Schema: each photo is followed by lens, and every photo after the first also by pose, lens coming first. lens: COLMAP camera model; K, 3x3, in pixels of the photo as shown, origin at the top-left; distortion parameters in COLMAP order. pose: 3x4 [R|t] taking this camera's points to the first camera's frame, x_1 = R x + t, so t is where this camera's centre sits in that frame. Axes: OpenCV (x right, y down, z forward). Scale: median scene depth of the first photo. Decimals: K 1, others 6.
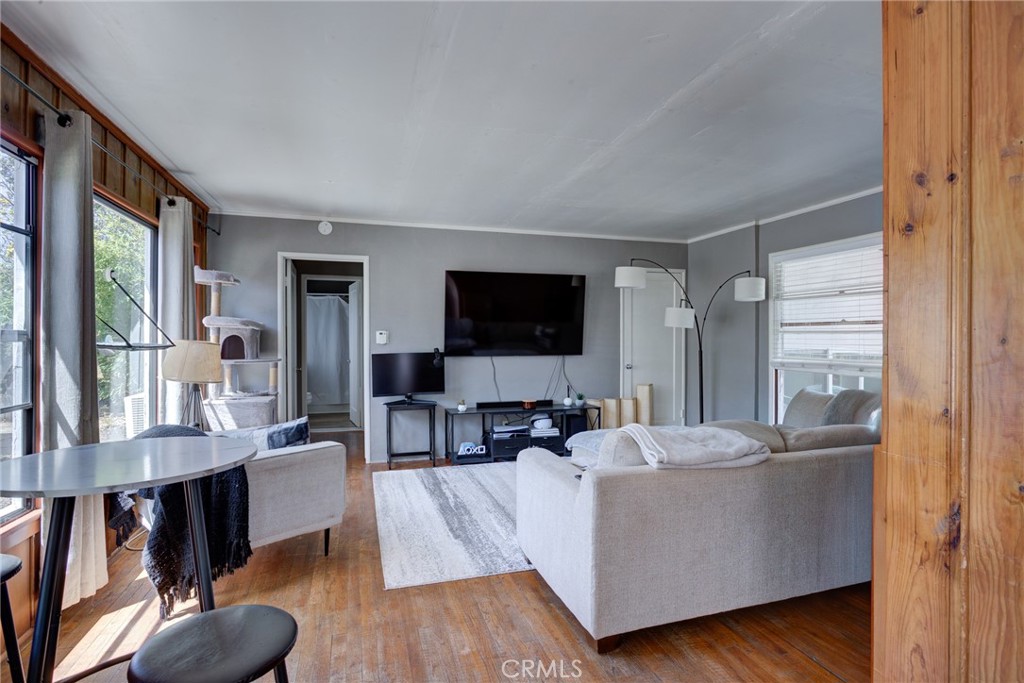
lens RADIAL K [[505.7, 0, 509.7], [0, 505.7, 340.2], [0, 0, 1]] dist [-0.017977, 0.005650]
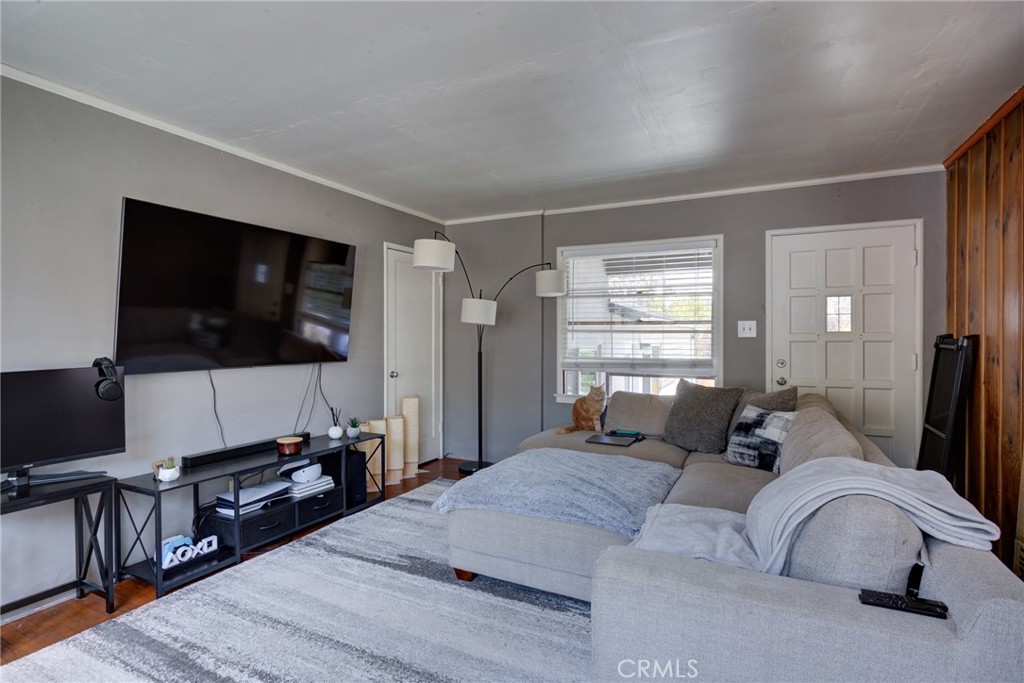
lens RADIAL K [[505.7, 0, 513.3], [0, 505.7, 338.6], [0, 0, 1]] dist [-0.017977, 0.005650]
pose [[0.688331, -0.000581, 0.725396, -0.216965], [0.000873, 1.000000, -0.000028, -0.001659], [-0.725396, 0.000653, 0.688332, 0.394829]]
